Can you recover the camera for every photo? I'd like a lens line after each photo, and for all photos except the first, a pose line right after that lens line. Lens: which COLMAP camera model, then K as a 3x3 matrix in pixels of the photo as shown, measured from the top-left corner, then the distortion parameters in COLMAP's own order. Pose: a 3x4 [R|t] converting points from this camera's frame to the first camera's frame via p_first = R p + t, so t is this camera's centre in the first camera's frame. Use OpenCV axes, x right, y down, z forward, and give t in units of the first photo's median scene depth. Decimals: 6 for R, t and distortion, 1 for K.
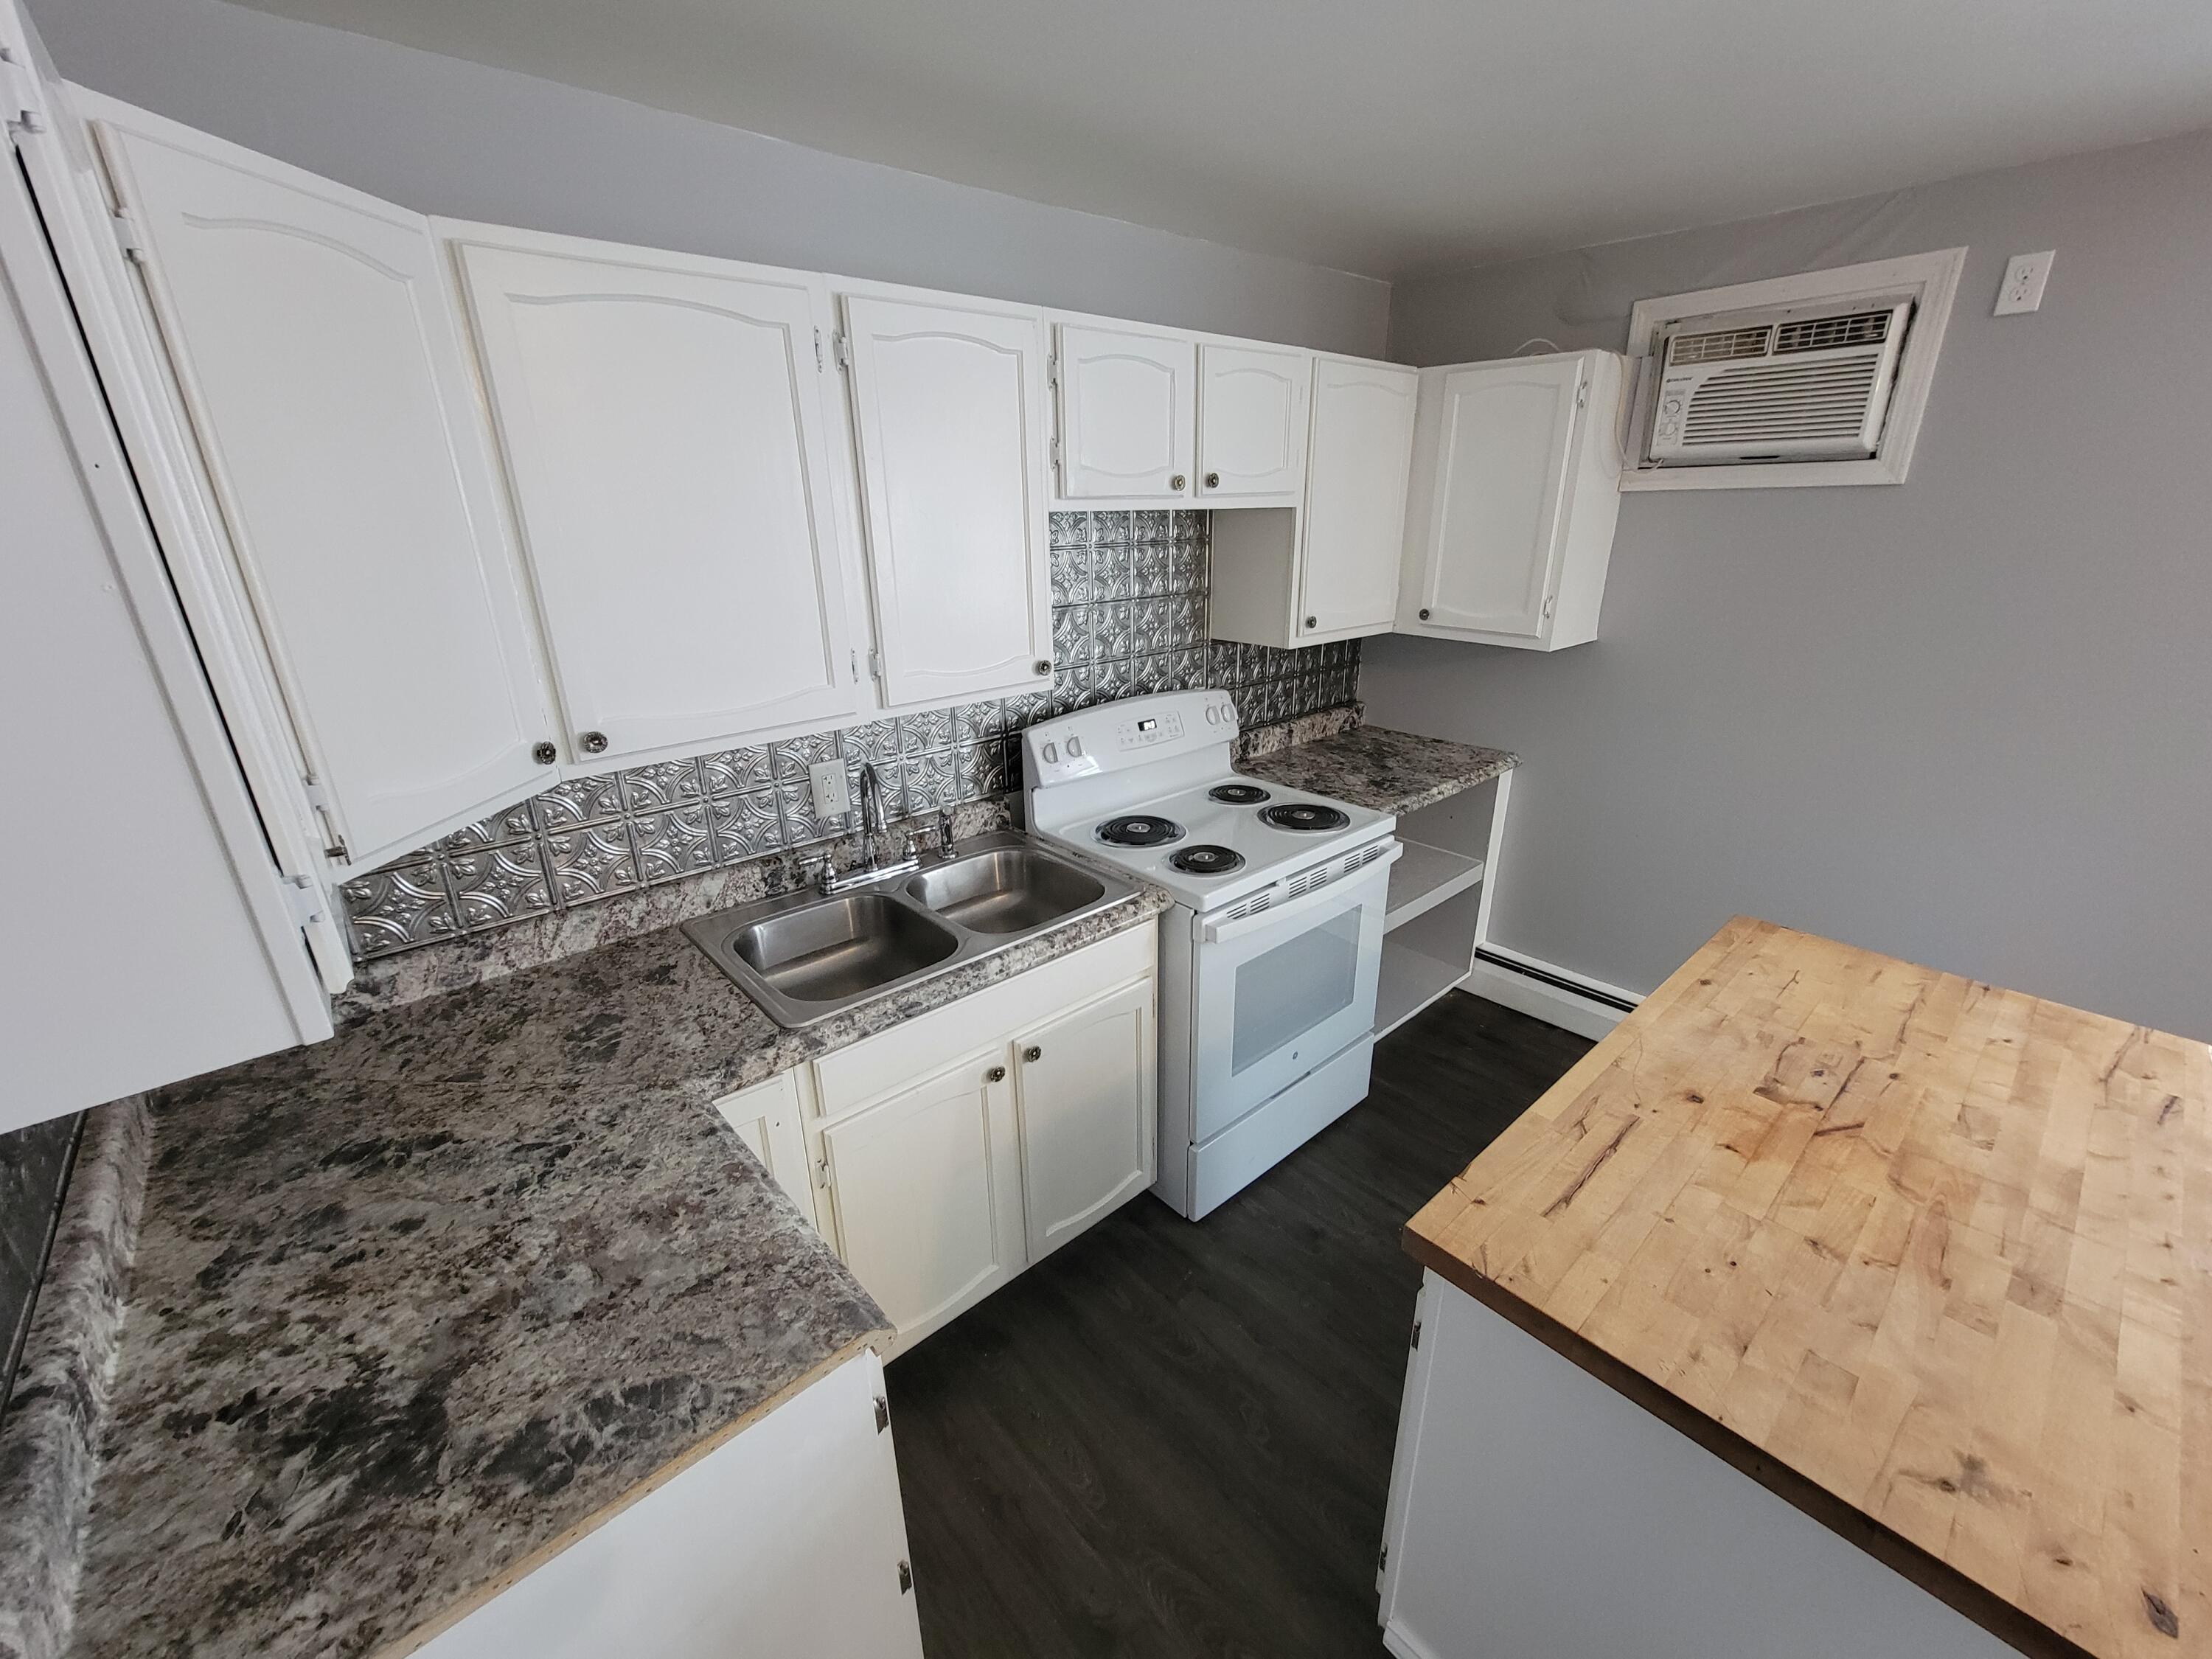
lens RADIAL K [[889.4, 0, 1110.3], [0, 889.4, 832.9], [0, 0, 1]] dist [-0.006655, 0.002693]
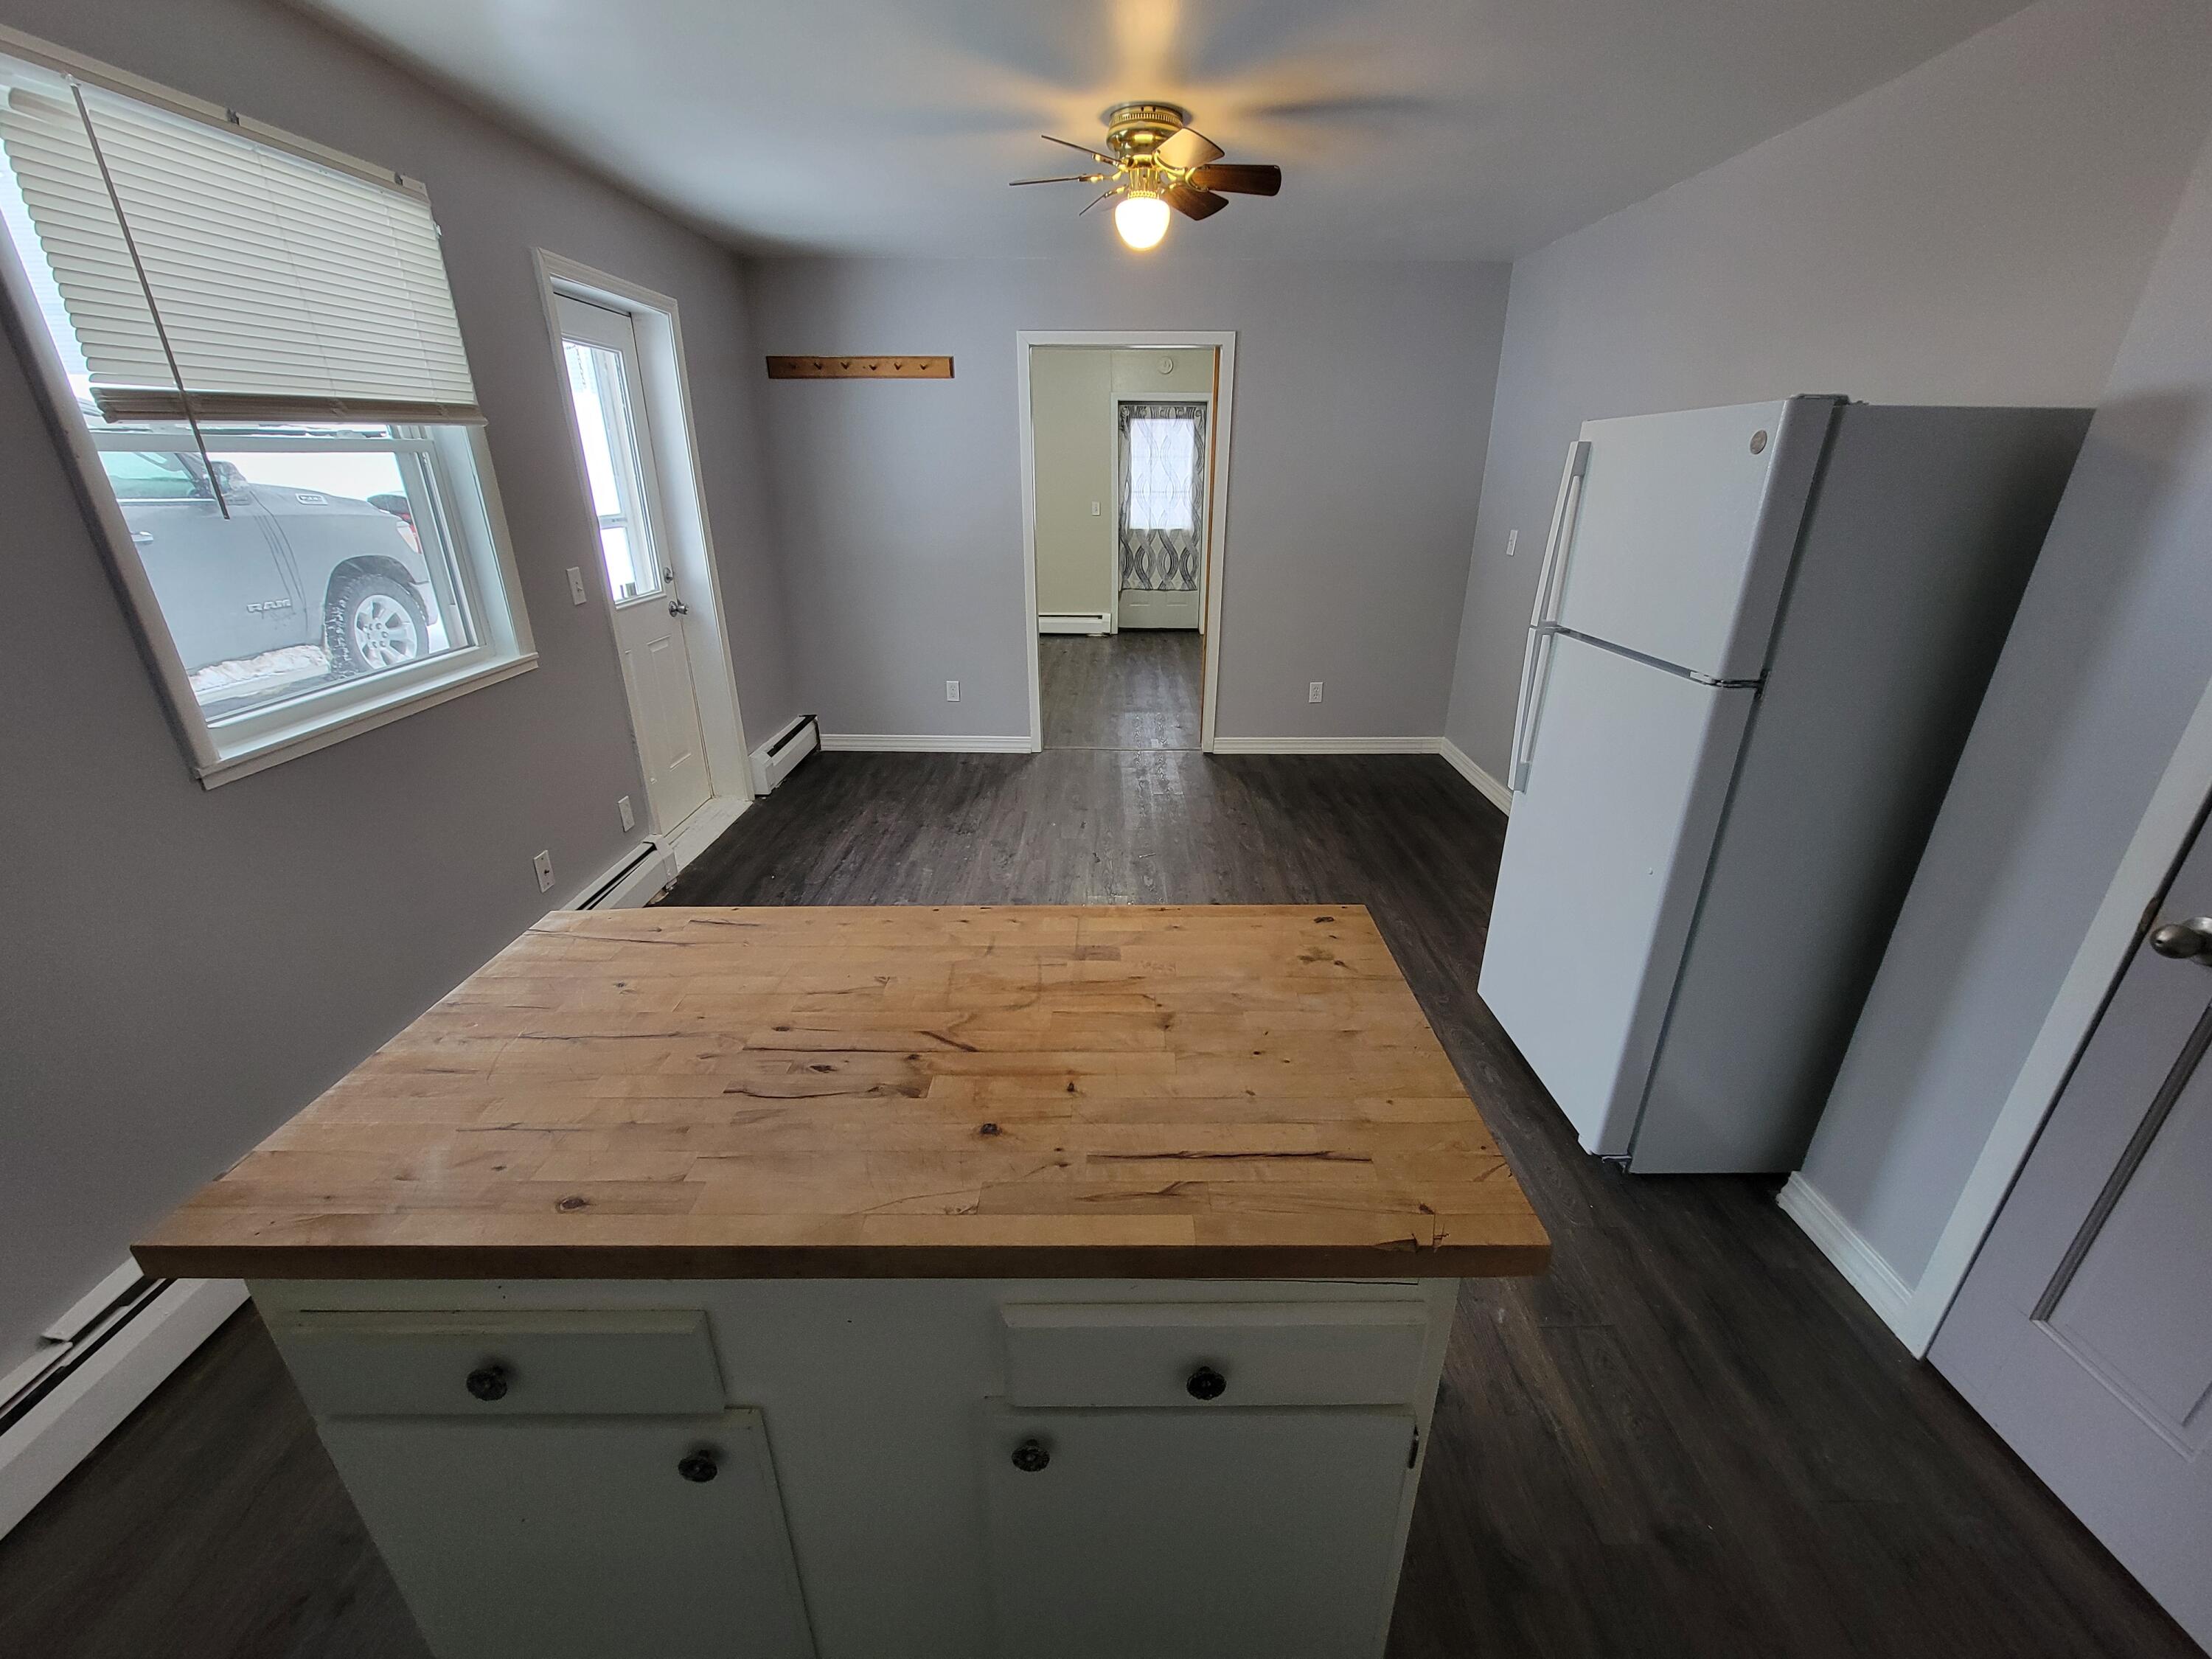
lens RADIAL K [[889.4, 0, 1118.7], [0, 889.4, 825.5], [0, 0, 1]] dist [-0.006655, 0.002693]
pose [[-0.755521, -0.241637, 0.608933, 0.135811], [0.230202, 0.772299, 0.592082, -0.206134], [-0.613347, 0.587508, -0.527863, 0.807603]]
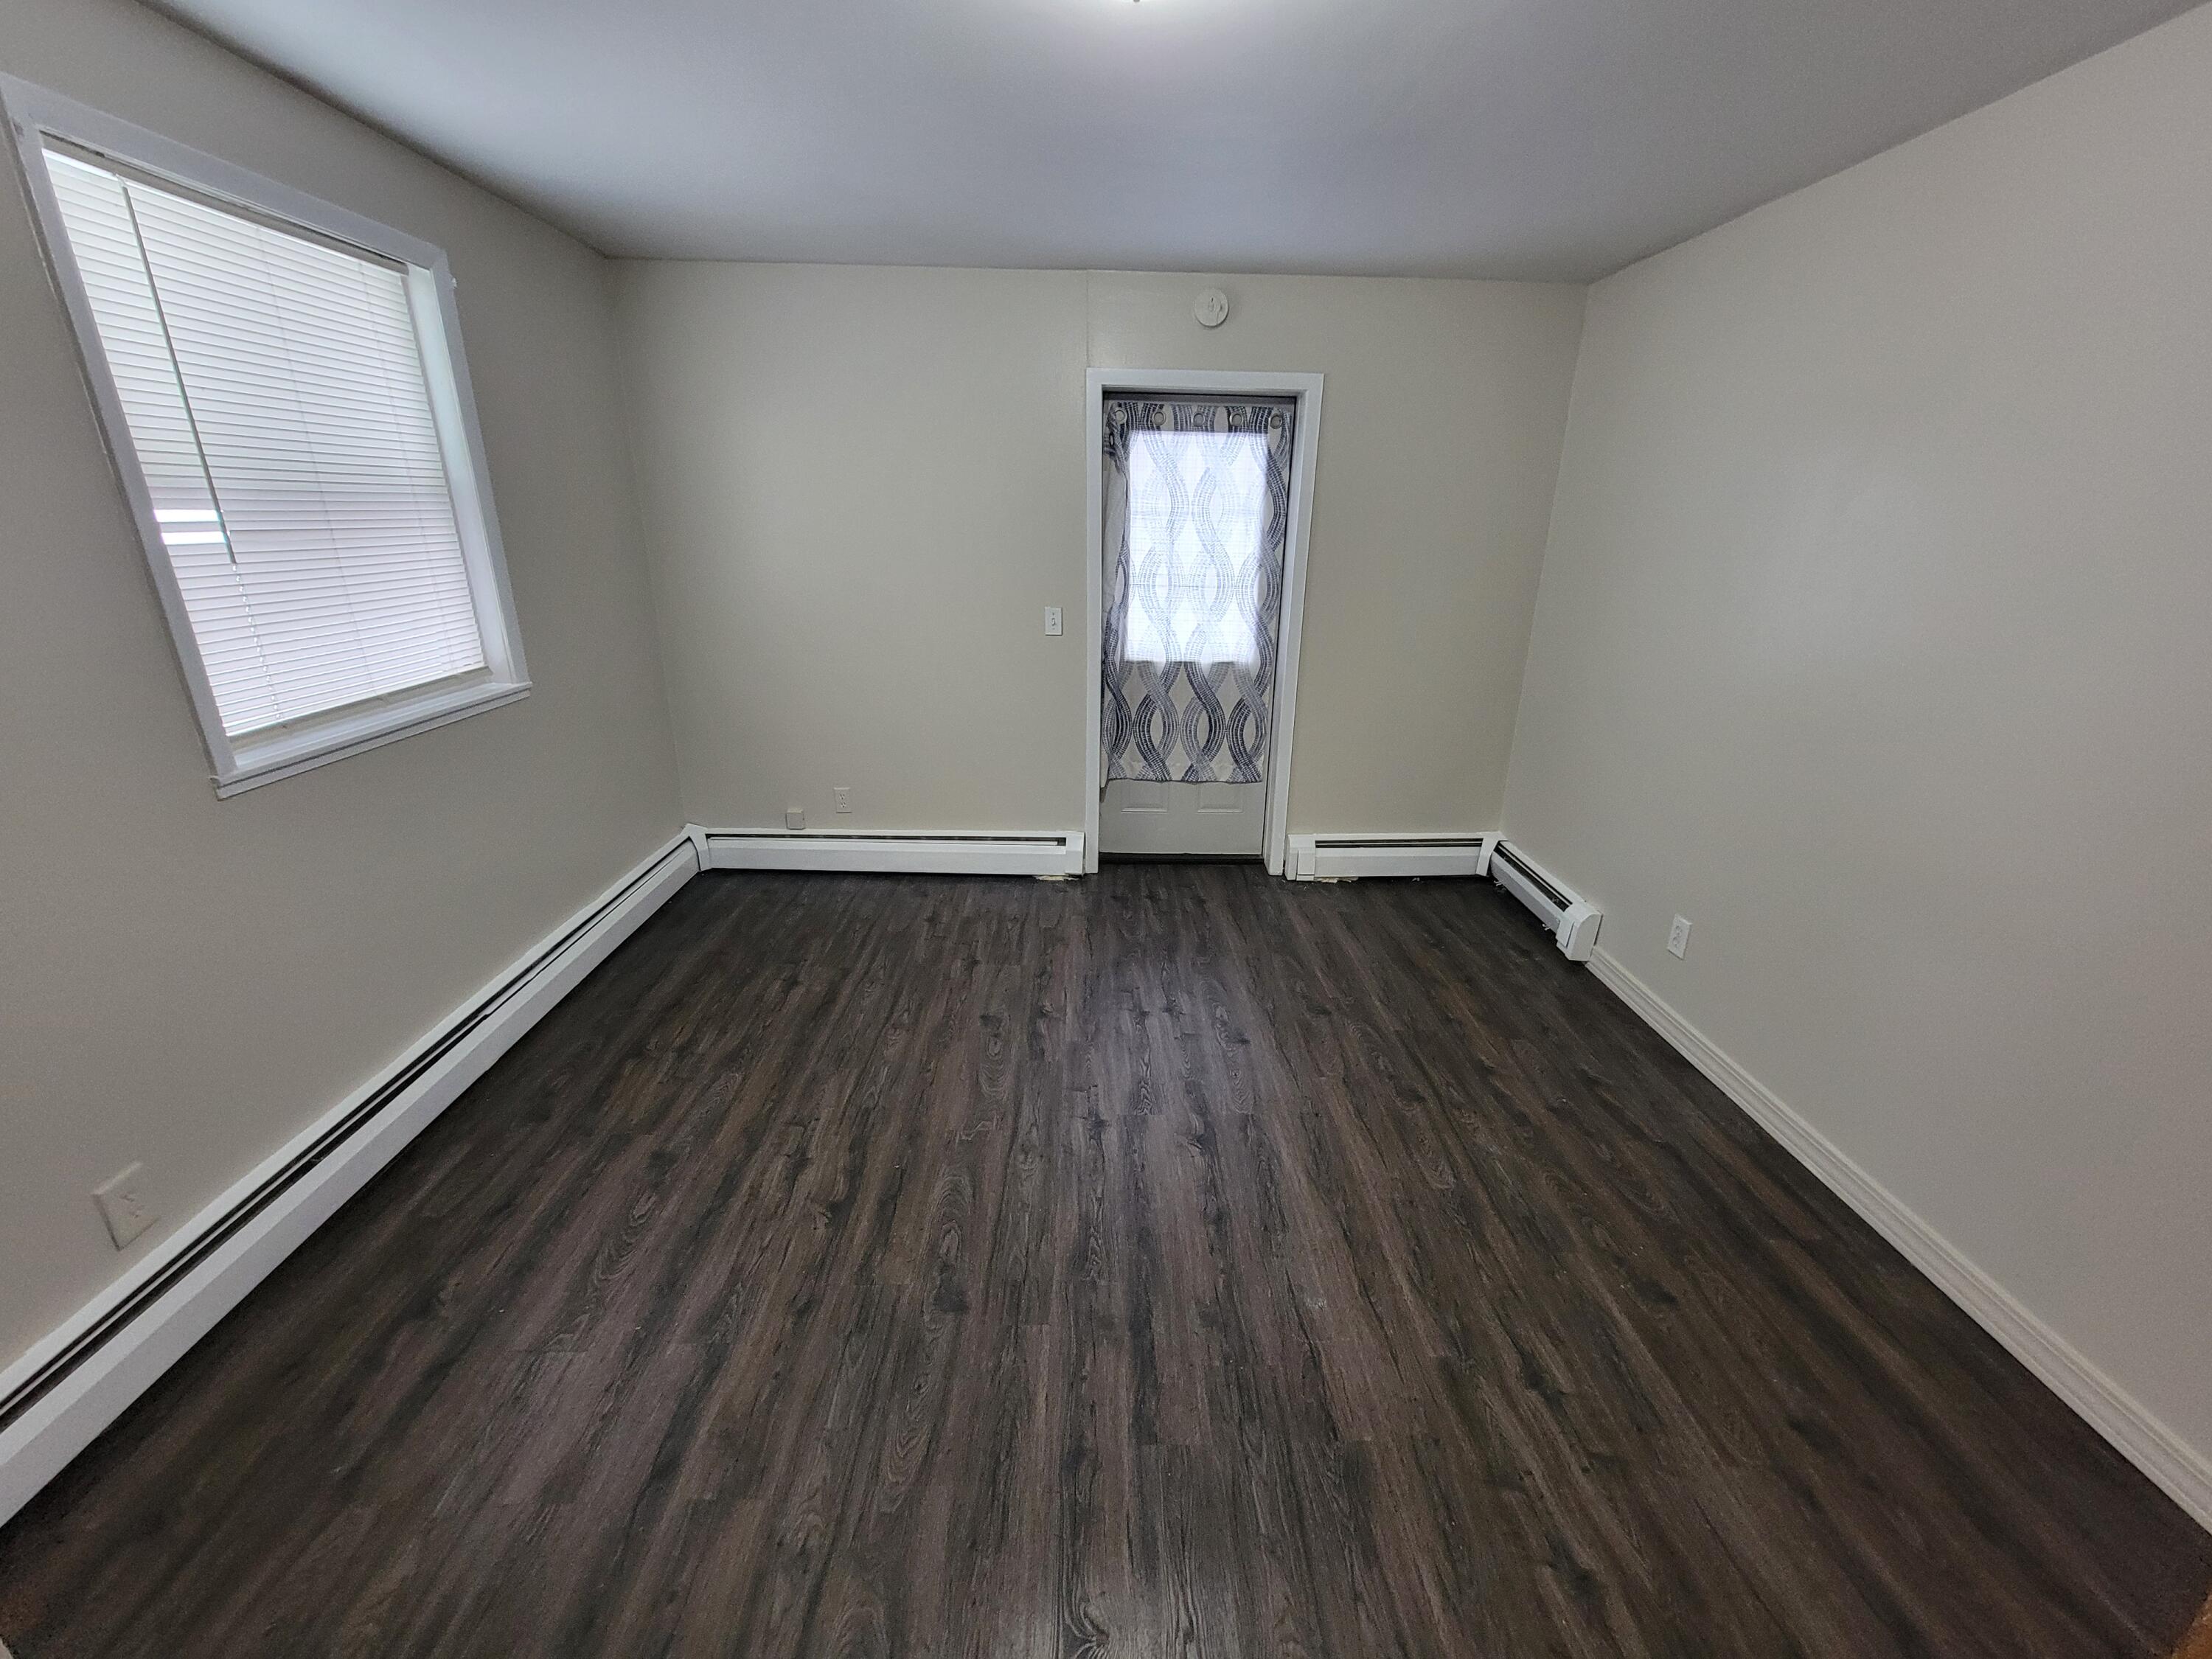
lens RADIAL K [[889.4, 0, 1103.6], [0, 889.4, 822.5], [0, 0, 1]] dist [-0.006655, 0.002693]
pose [[-0.761991, -0.215065, 0.610832, 1.921027], [0.218412, 0.802628, 0.555054, 0.453174], [-0.609644, 0.556360, -0.564622, -1.109425]]
